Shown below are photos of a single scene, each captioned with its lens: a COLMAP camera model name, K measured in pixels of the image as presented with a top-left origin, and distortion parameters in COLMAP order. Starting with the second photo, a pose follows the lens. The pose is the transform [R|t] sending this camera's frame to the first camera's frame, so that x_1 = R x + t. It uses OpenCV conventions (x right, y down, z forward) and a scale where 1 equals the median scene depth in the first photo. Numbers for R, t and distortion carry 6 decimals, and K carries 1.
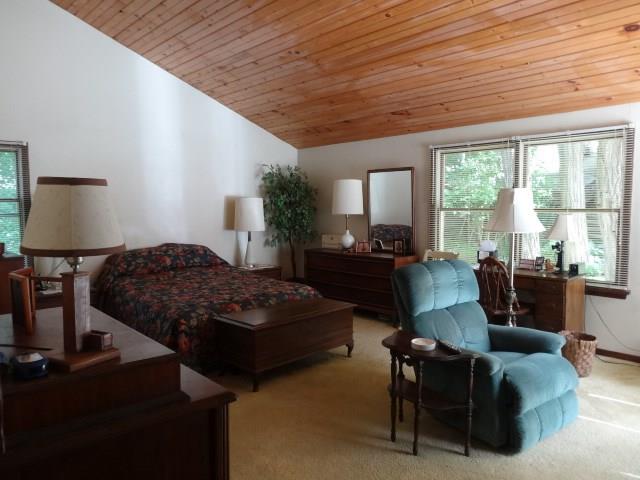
lens RADIAL K [[470.5, 0, 321.5], [0, 470.5, 241.8], [0, 0, 1]] dist [-0.007661, -0.002521]
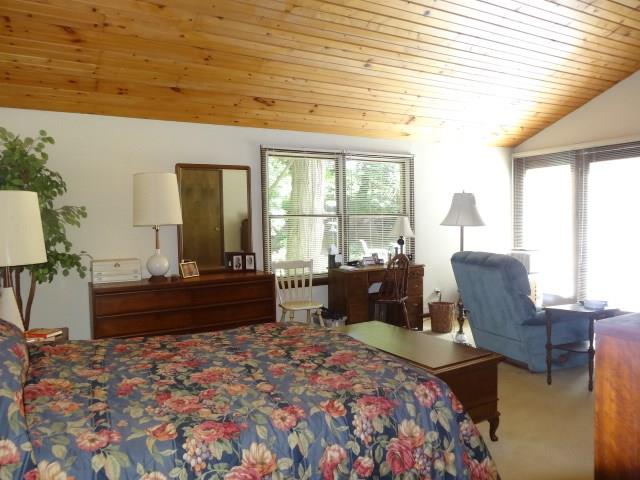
lens RADIAL K [[470.5, 0, 321.5], [0, 470.5, 241.8], [0, 0, 1]] dist [-0.007661, -0.002521]
pose [[0.254585, -0.044435, 0.966029, -0.602415], [0.085809, 0.996041, 0.023202, -0.033421], [-0.963236, 0.076987, 0.257390, 0.677762]]
